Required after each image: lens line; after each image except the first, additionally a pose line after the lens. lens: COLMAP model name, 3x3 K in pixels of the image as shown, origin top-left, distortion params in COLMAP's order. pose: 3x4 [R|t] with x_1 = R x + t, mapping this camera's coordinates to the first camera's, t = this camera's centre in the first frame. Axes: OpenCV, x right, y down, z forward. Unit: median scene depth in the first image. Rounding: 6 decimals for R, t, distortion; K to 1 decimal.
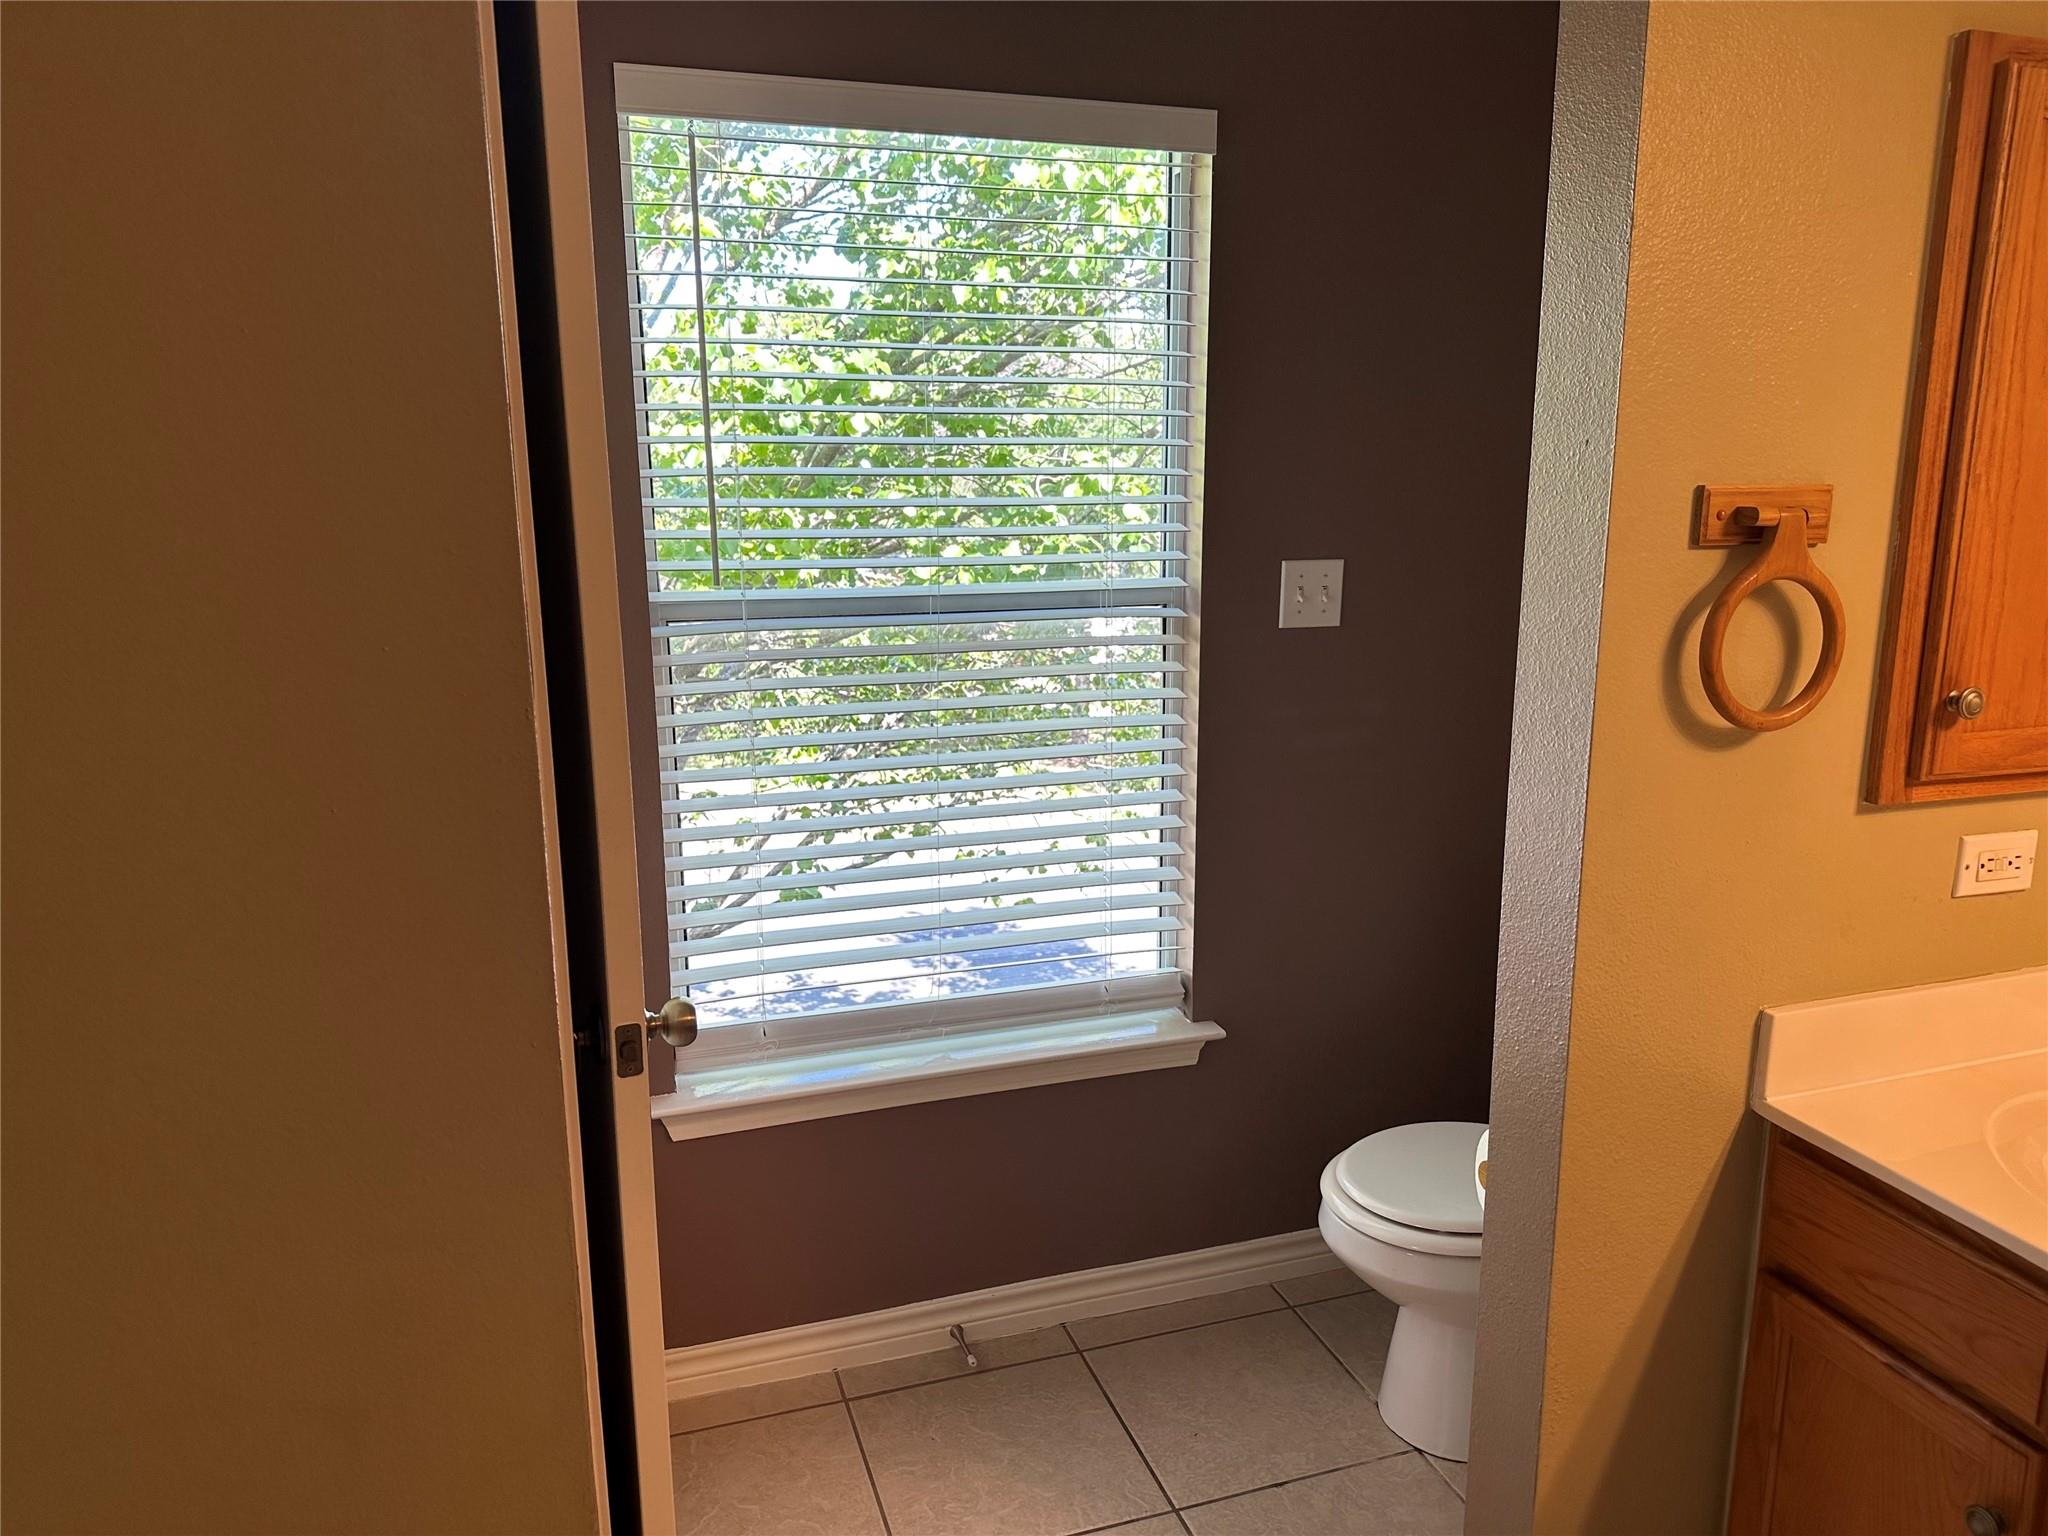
lens RADIAL K [[1445.0, 0, 1026.4], [0, 1445.0, 778.5], [0, 0, 1]] dist [-0.001193, 0.001114]
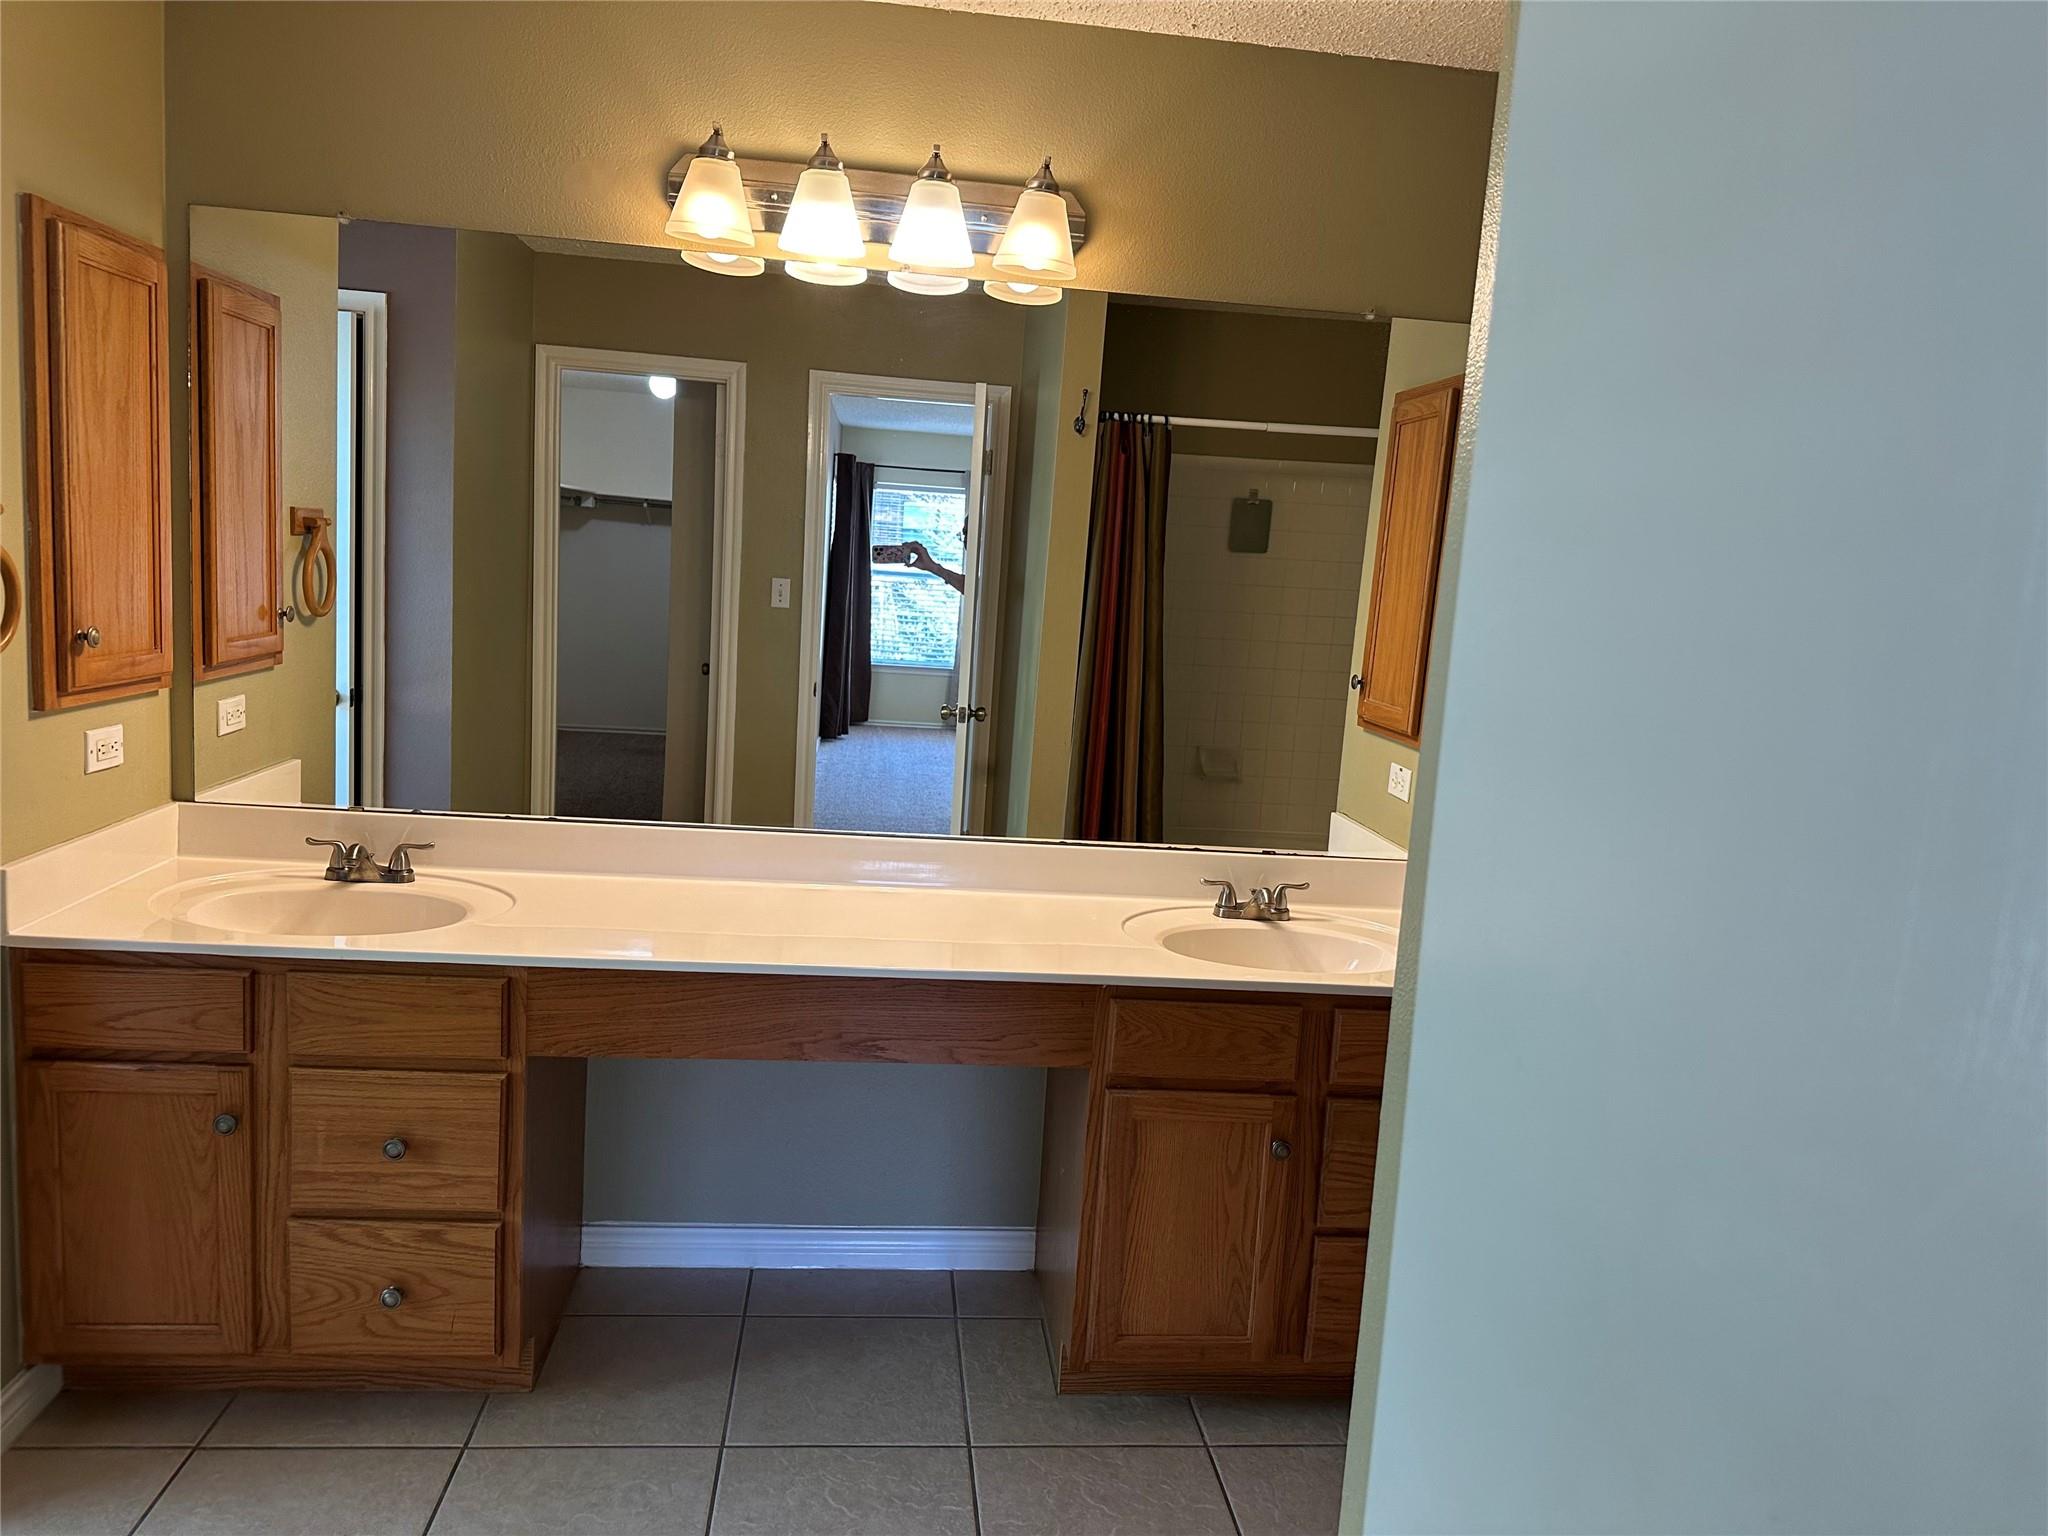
lens RADIAL K [[1445.0, 0, 1027.1], [0, 1445.0, 766.1], [0, 0, 1]] dist [-0.001193, 0.001114]
pose [[0.230165, -0.127504, 0.964763, -0.592721], [0.127487, 0.986786, 0.099999, 0.053850], [-0.964765, 0.099979, 0.243379, -0.294922]]
